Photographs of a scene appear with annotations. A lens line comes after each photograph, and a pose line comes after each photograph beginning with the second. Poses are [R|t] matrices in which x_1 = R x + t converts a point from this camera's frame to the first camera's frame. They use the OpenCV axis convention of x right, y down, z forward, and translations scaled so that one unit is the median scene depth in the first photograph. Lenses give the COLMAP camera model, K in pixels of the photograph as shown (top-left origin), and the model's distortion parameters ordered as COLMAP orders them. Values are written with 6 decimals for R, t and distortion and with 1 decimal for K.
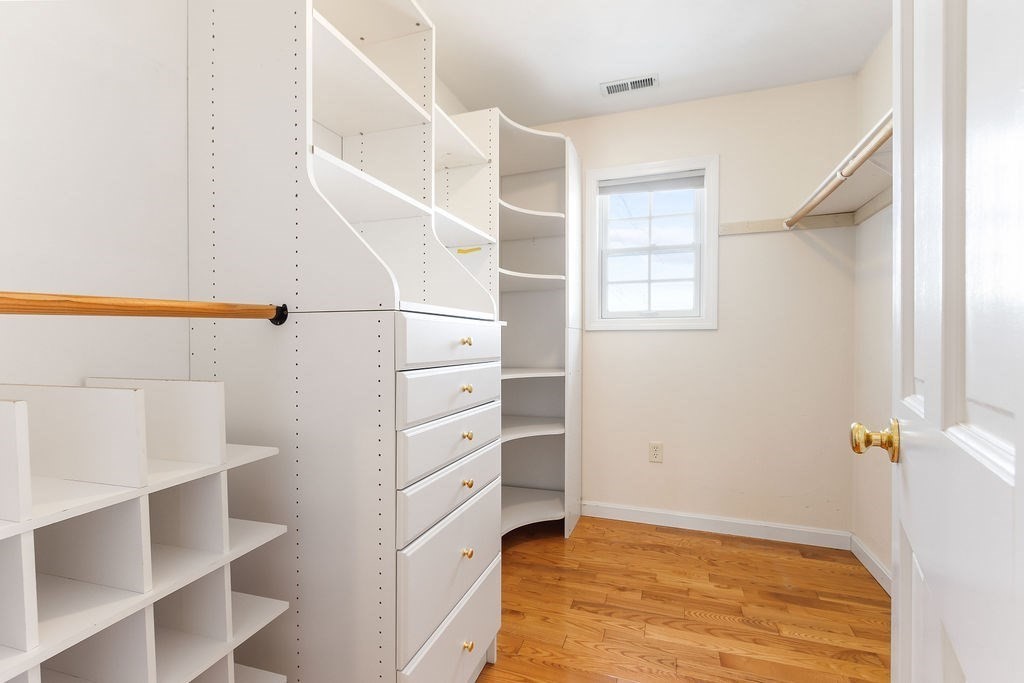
lens RADIAL K [[470.7, 0, 512.2], [0, 470.7, 344.9], [0, 0, 1]] dist [0.000010, -0.000437]
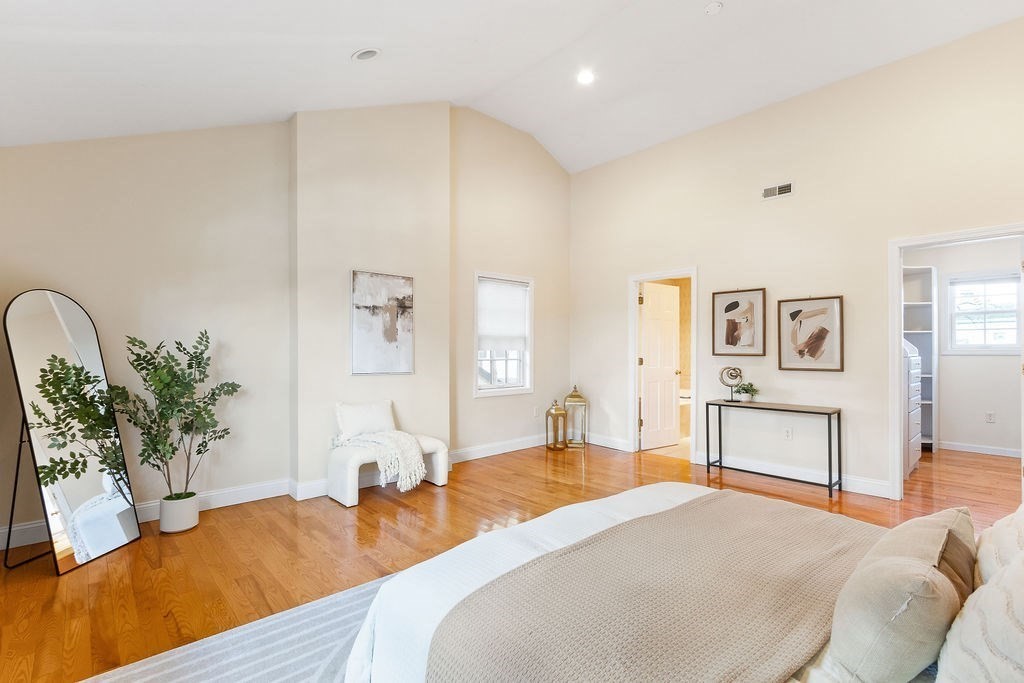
lens RADIAL K [[470.7, 0, 512.2], [0, 470.7, 344.9], [0, 0, 1]] dist [0.000010, -0.000437]
pose [[0.875977, -0.004978, -0.482327, -0.502809], [-0.000619, 0.999934, -0.011444, -0.052235], [0.482352, 0.010323, 0.875917, -1.715016]]
